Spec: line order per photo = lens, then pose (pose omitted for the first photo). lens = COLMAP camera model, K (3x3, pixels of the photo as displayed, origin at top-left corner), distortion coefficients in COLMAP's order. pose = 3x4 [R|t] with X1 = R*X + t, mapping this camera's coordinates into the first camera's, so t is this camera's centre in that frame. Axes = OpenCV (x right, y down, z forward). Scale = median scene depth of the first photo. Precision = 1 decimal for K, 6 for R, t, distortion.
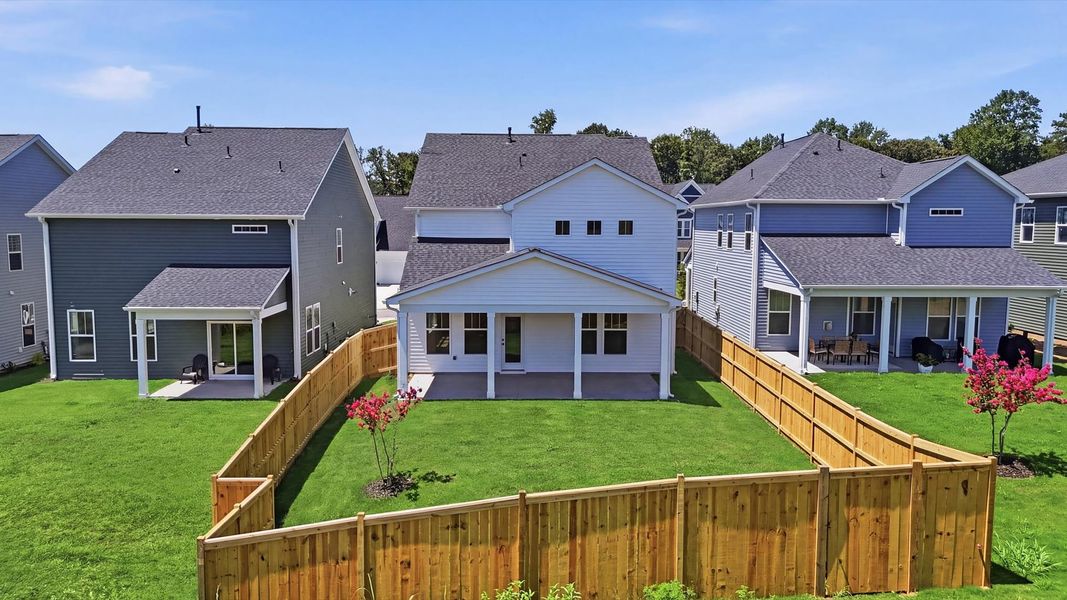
lens RADIAL K [[837.3, 0, 500.9], [0, 837.3, 276.5], [0, 0, 1]] dist [0.040986, -0.013109]
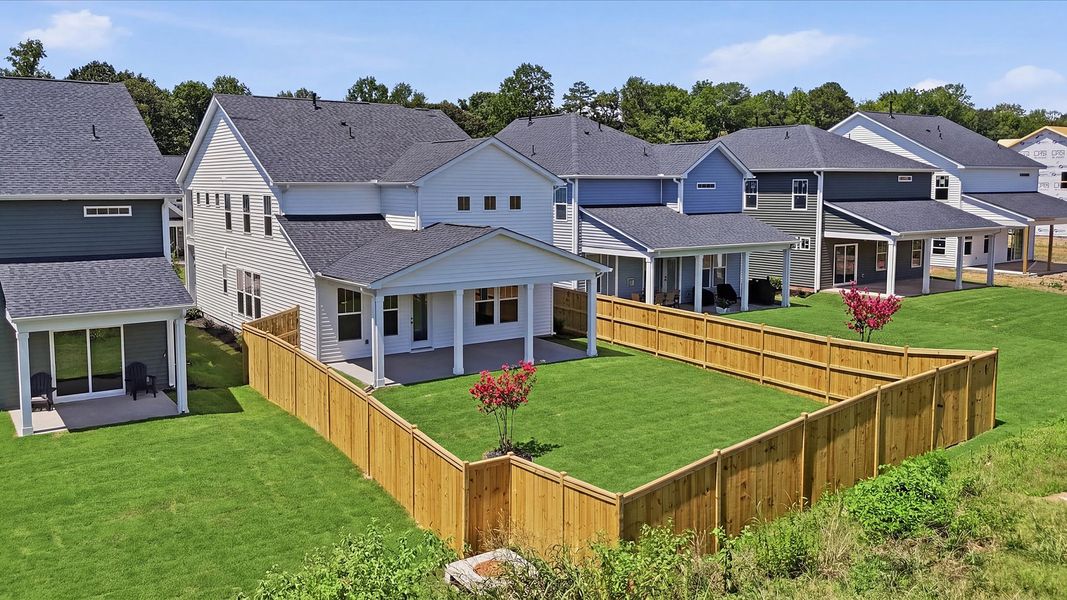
lens RADIAL K [[941.4, 0, 526.5], [0, 941.4, 278.5], [0, 0, 1]] dist [0.083278, -0.033291]
pose [[0.810959, -0.064368, 0.581552, -0.511096], [0.041996, 0.997770, 0.051874, -0.022535], [-0.583594, -0.017645, 0.811854, 0.019953]]
